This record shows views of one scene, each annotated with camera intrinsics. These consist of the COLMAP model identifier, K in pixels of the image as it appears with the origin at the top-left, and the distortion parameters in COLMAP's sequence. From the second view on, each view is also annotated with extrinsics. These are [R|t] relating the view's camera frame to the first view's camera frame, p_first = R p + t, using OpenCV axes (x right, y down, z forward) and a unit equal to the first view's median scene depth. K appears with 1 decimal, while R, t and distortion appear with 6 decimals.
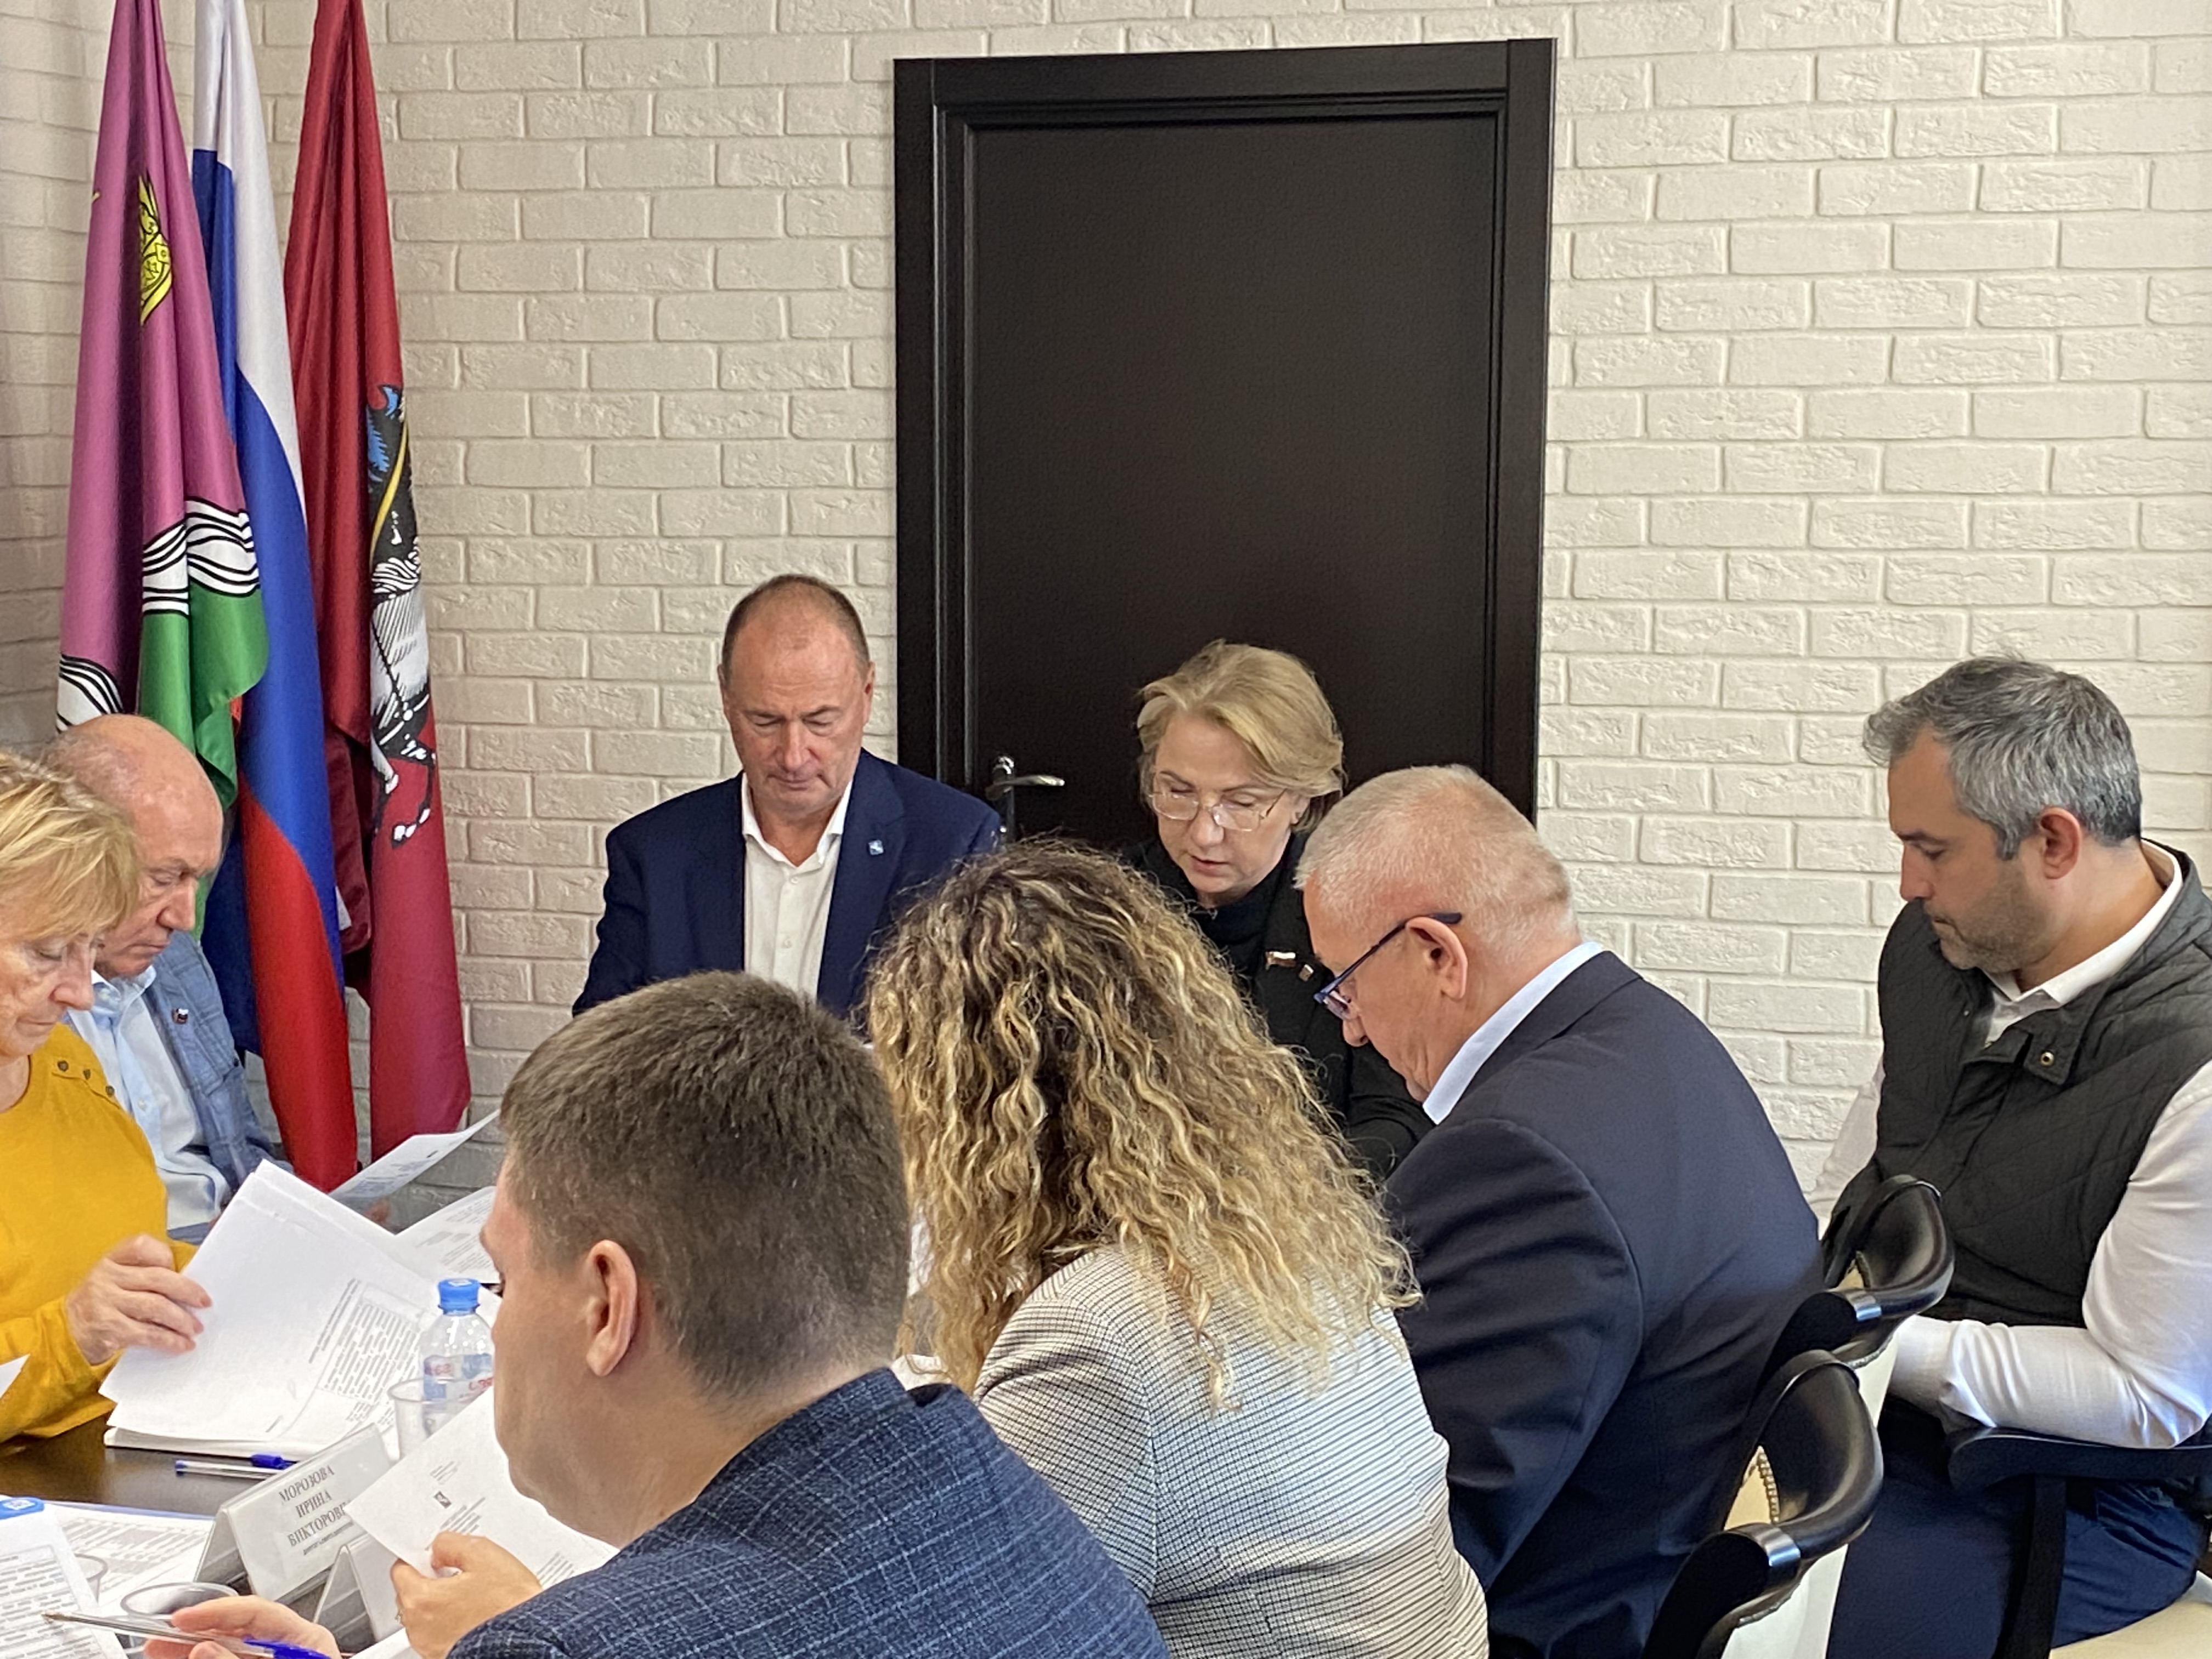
lens RADIAL K [[3857.5, 0, 1106.0], [0, 3857.5, 829.5], [0, 0, 1]] dist [0.318879, -1.051654]
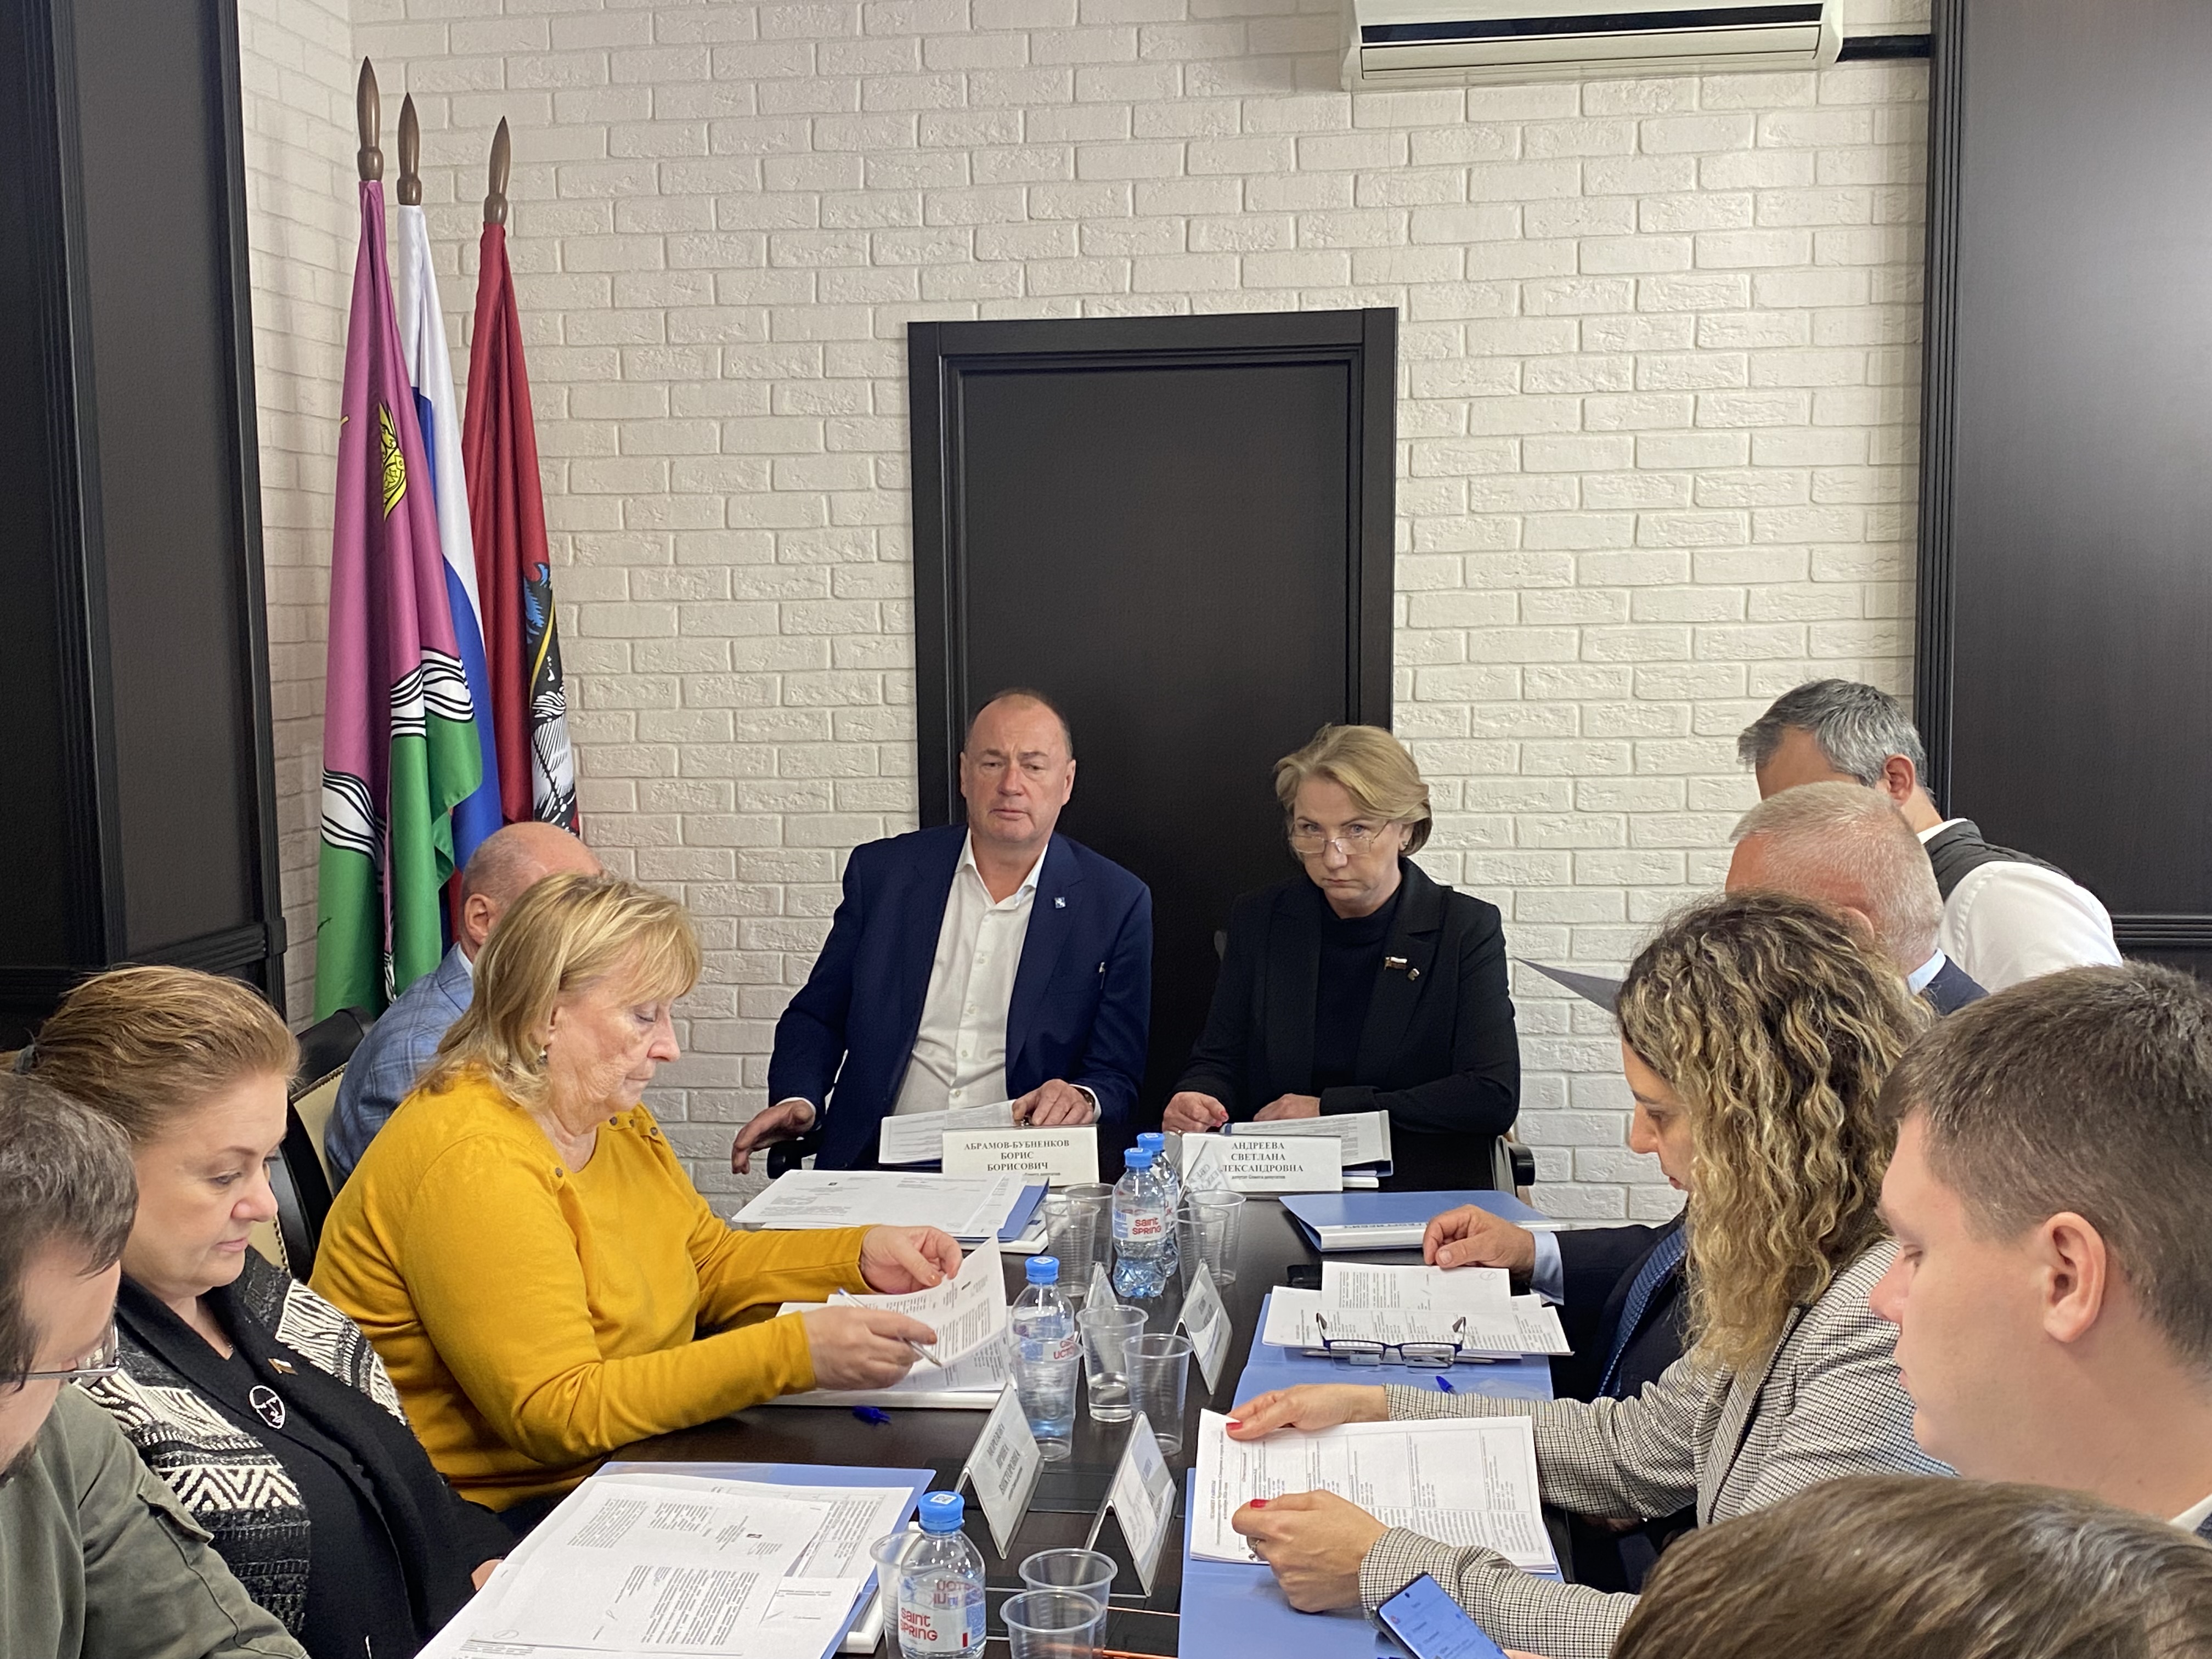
lens RADIAL K [[2493.3, 0, 1109.7], [0, 2493.3, 859.8], [0, 0, 1]] dist [0.313619, -1.041224]
pose [[0.982144, -0.034551, 0.184932, -0.164091], [0.035036, 0.999386, 0.000645, -0.005747], [-0.184841, 0.005846, 0.982751, 0.114743]]
